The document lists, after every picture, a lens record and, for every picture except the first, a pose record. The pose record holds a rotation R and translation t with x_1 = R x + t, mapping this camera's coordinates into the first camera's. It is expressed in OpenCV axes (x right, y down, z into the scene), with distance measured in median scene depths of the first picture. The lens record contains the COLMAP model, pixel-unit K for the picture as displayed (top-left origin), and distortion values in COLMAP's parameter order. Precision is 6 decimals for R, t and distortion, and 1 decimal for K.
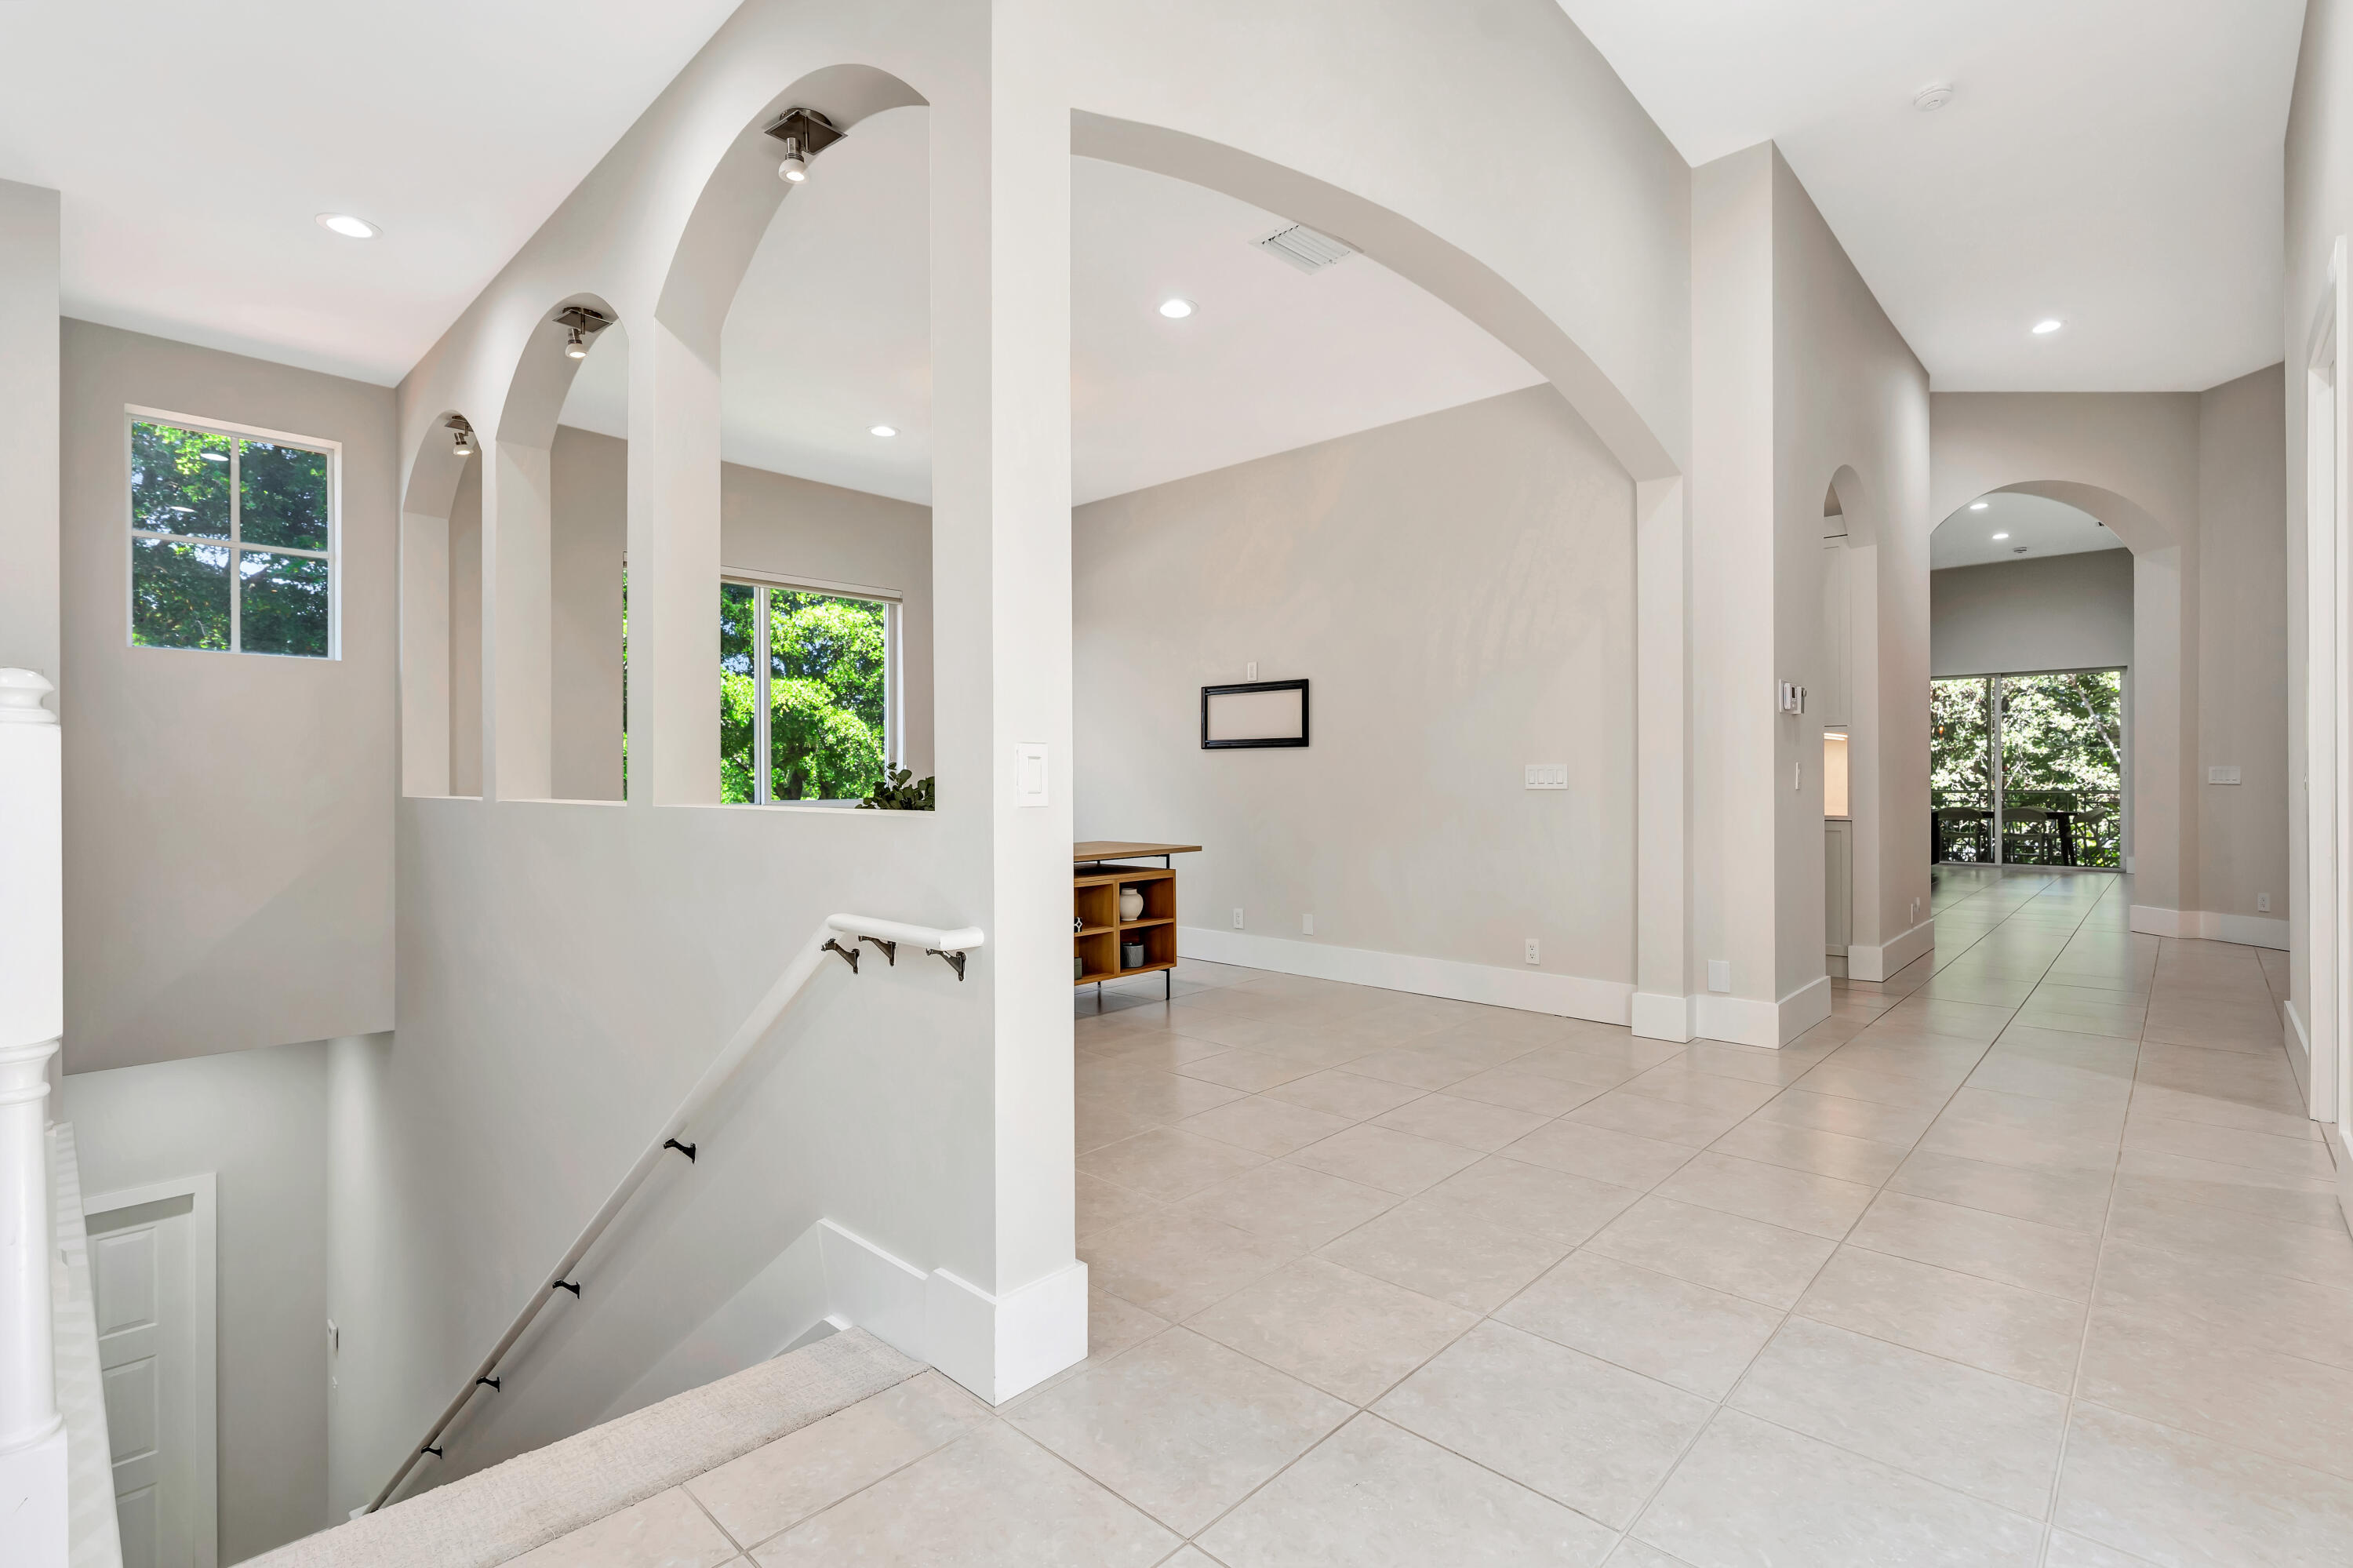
lens RADIAL K [[1070.9, 0, 1181.1], [0, 1070.9, 772.6], [0, 0, 1]] dist [-0.011744, 0.003272]
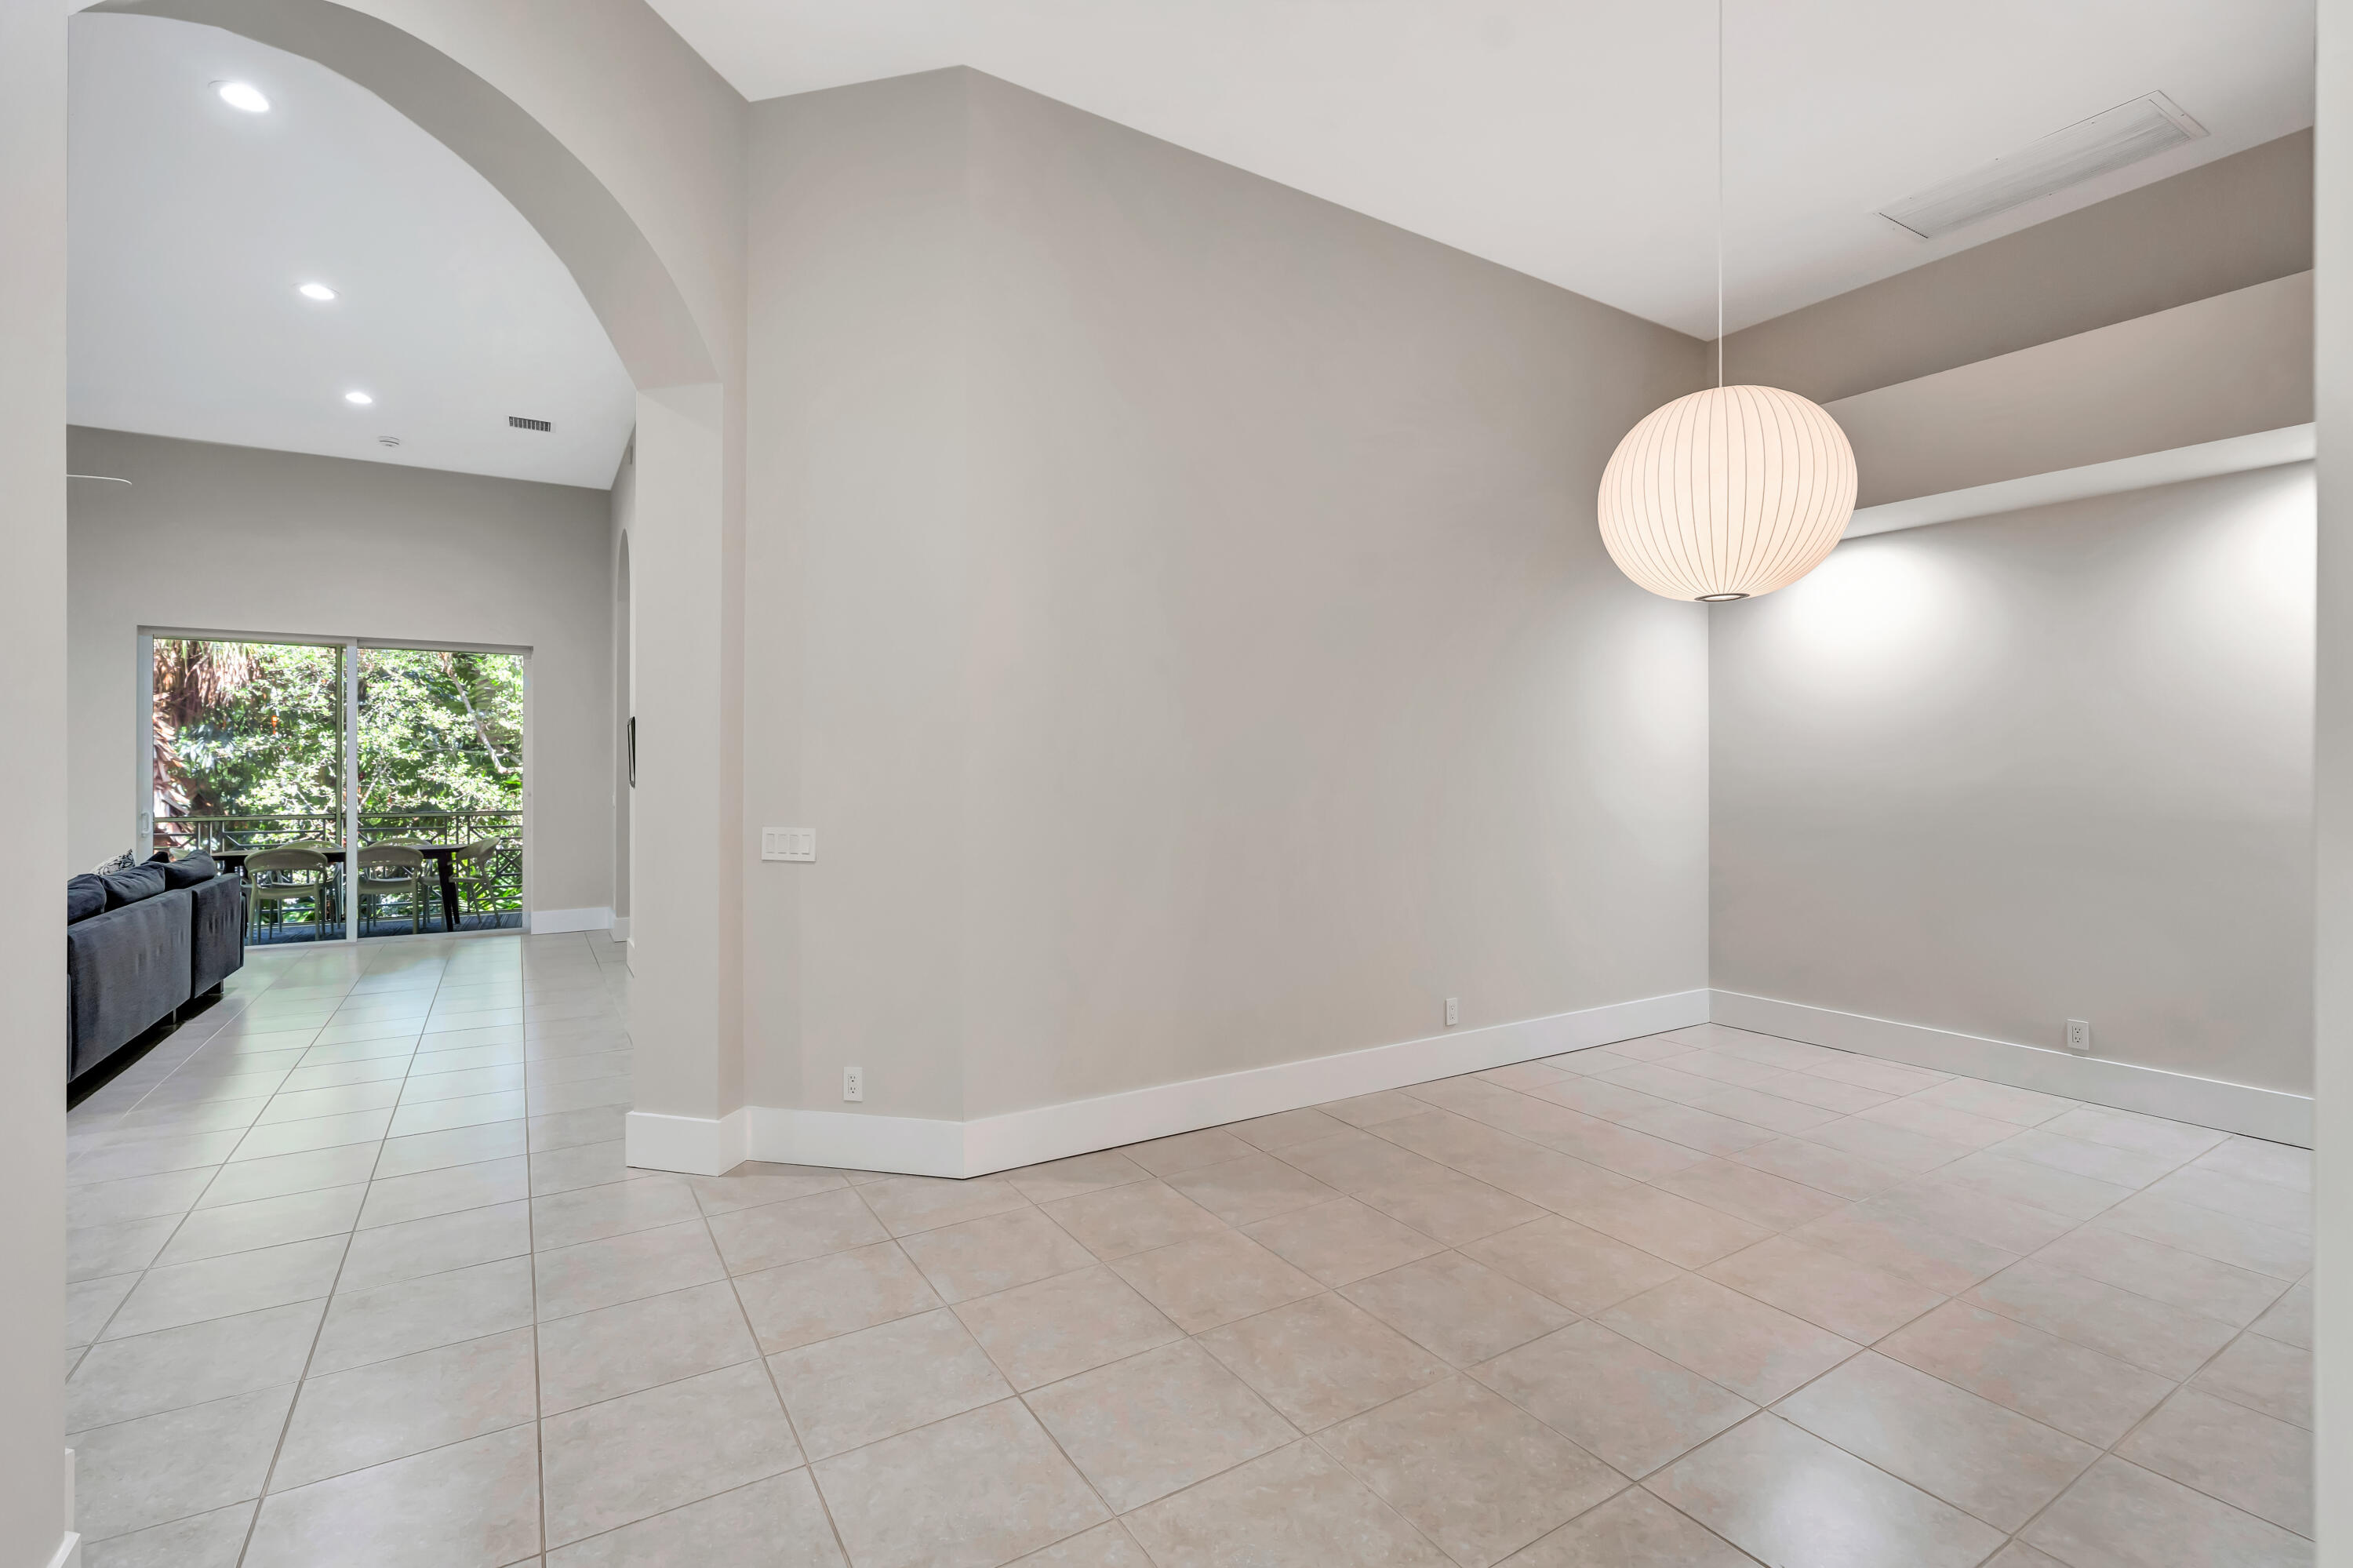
lens RADIAL K [[1070.9, 0, 1181.1], [0, 1070.9, 772.6], [0, 0, 1]] dist [-0.011744, 0.003272]
pose [[0.252004, -0.000899, 0.967726, 0.218555], [-0.007593, 0.999967, 0.002906, -0.014645], [-0.967696, -0.008080, 0.251989, 0.284576]]
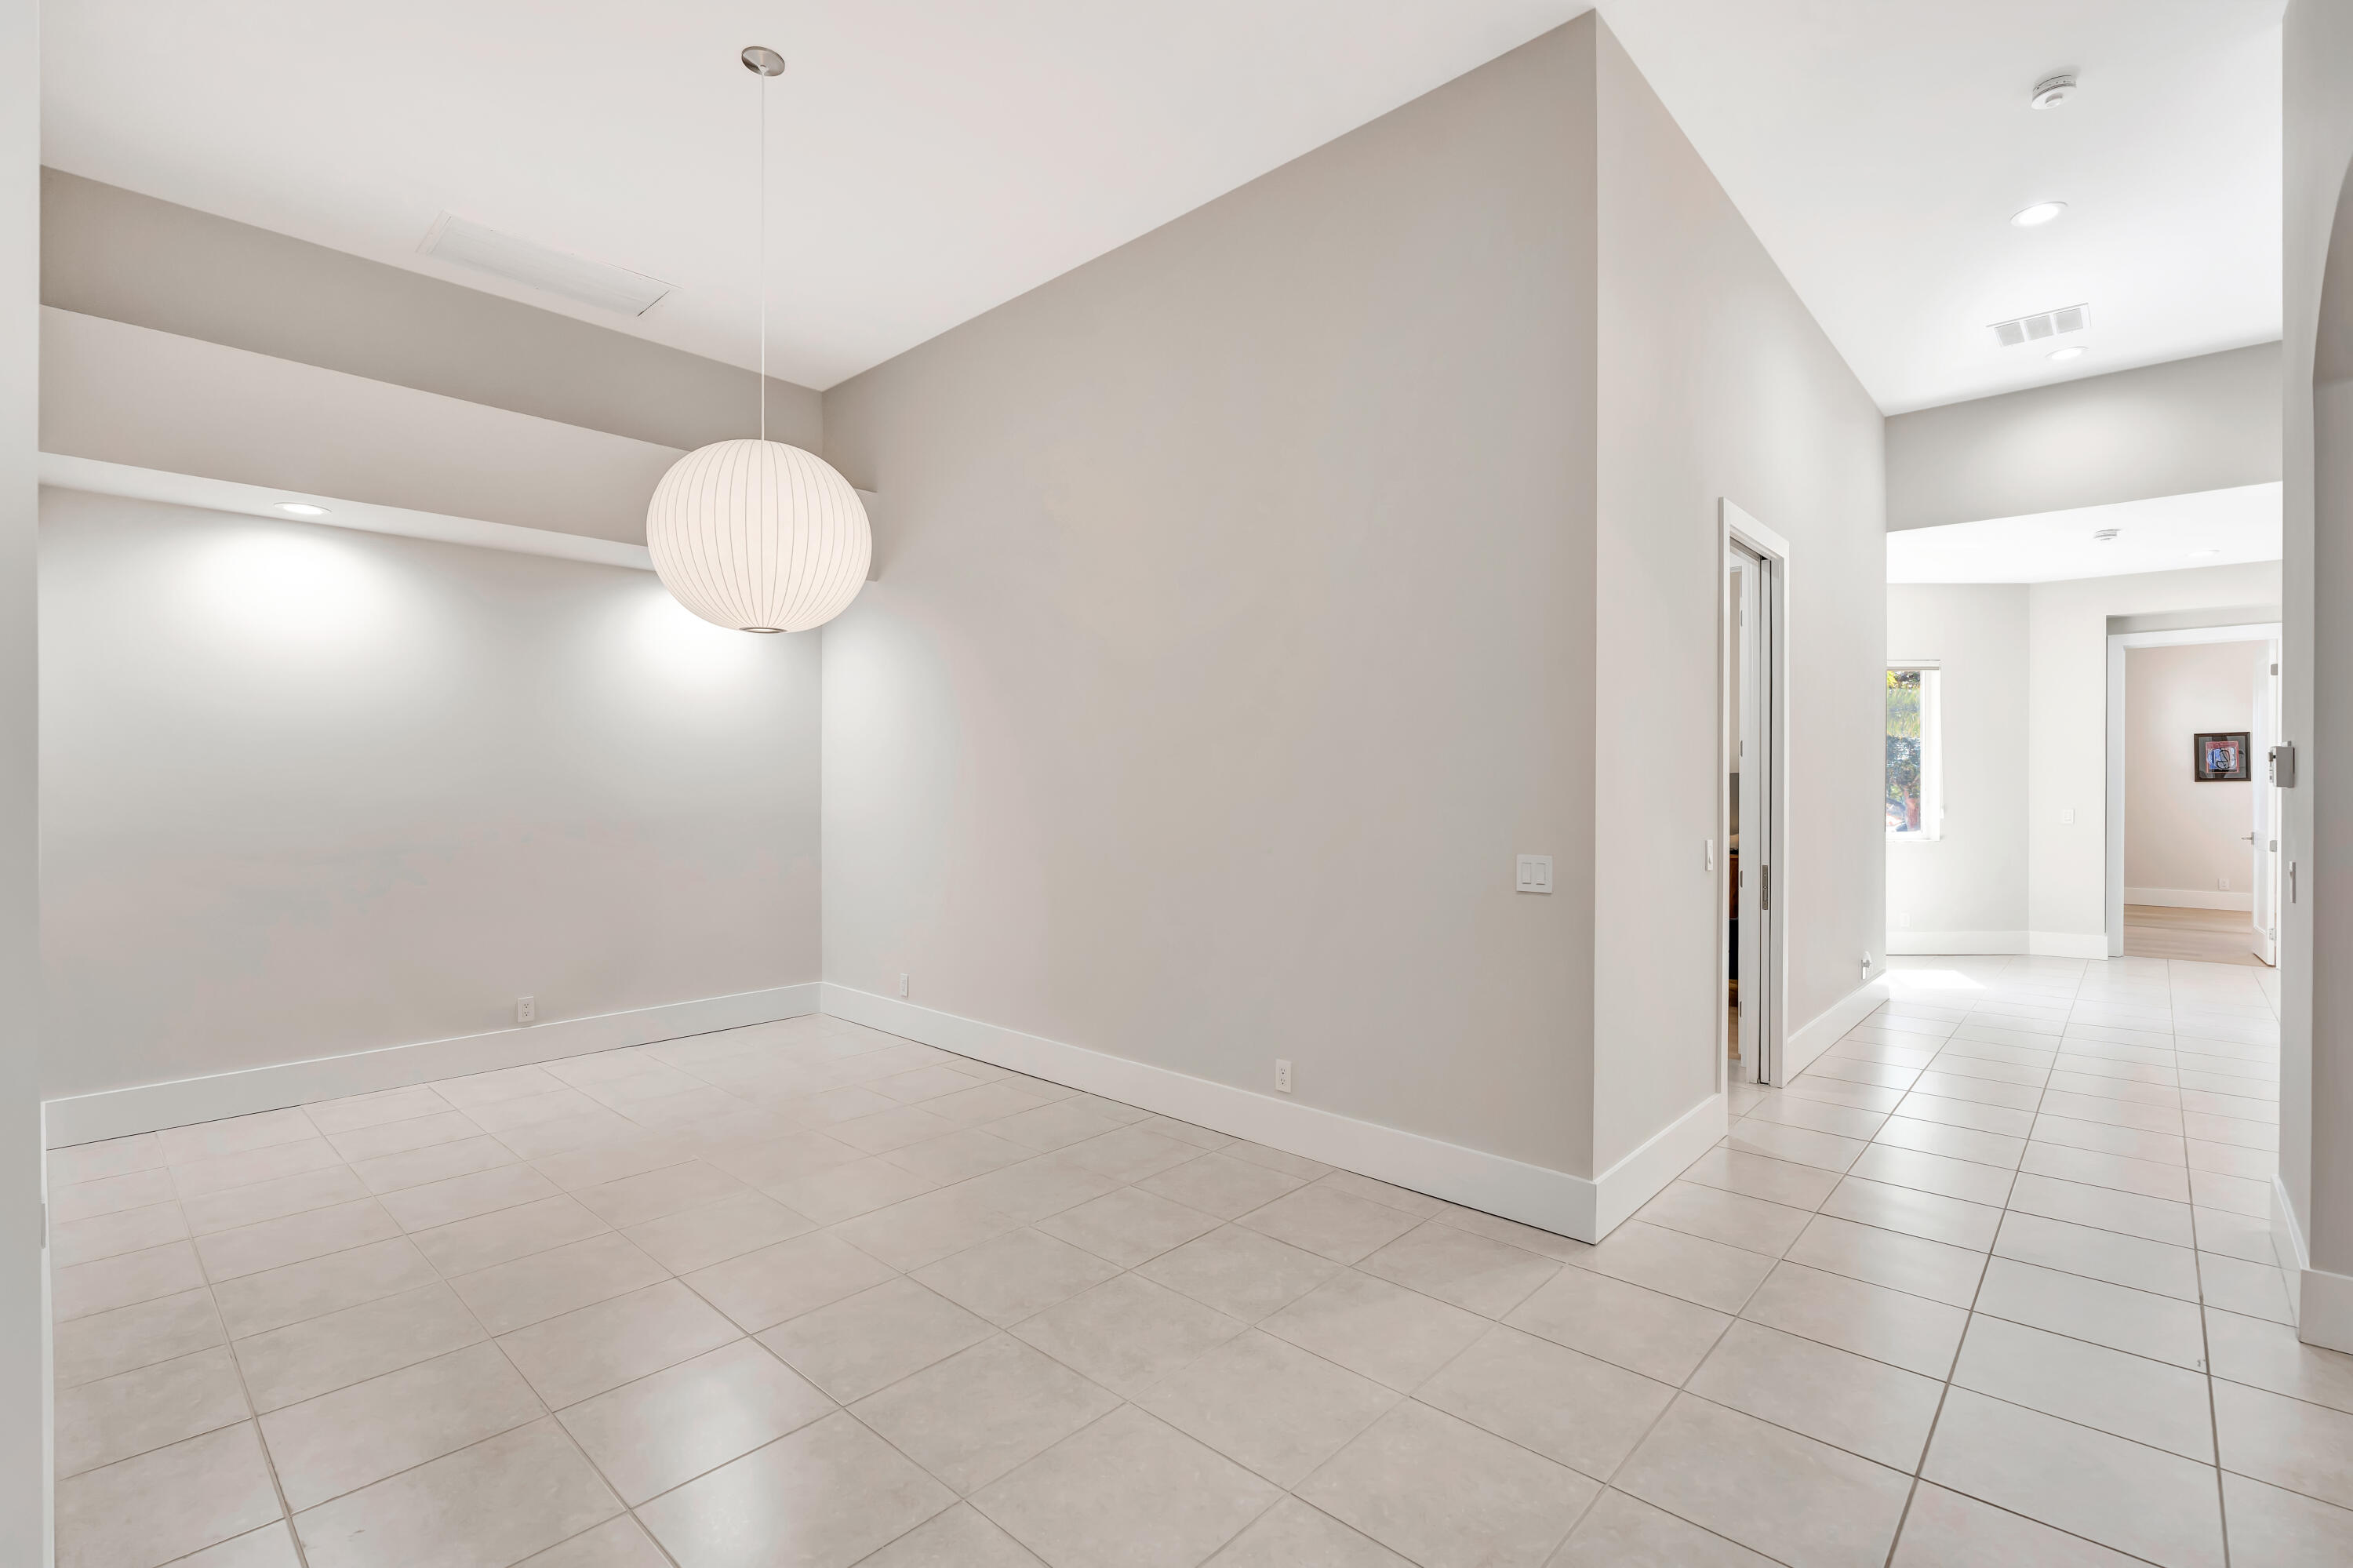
lens RADIAL K [[1054.2, 0, 1176.5], [0, 1054.2, 784.0], [0, 0, 1]] dist [0.001517, 0.000419]
pose [[-0.999902, 0.000158, -0.014034, 0.479121], [0.000181, 0.999999, -0.001645, -0.016517], [0.014034, -0.001647, -0.999900, 0.614030]]
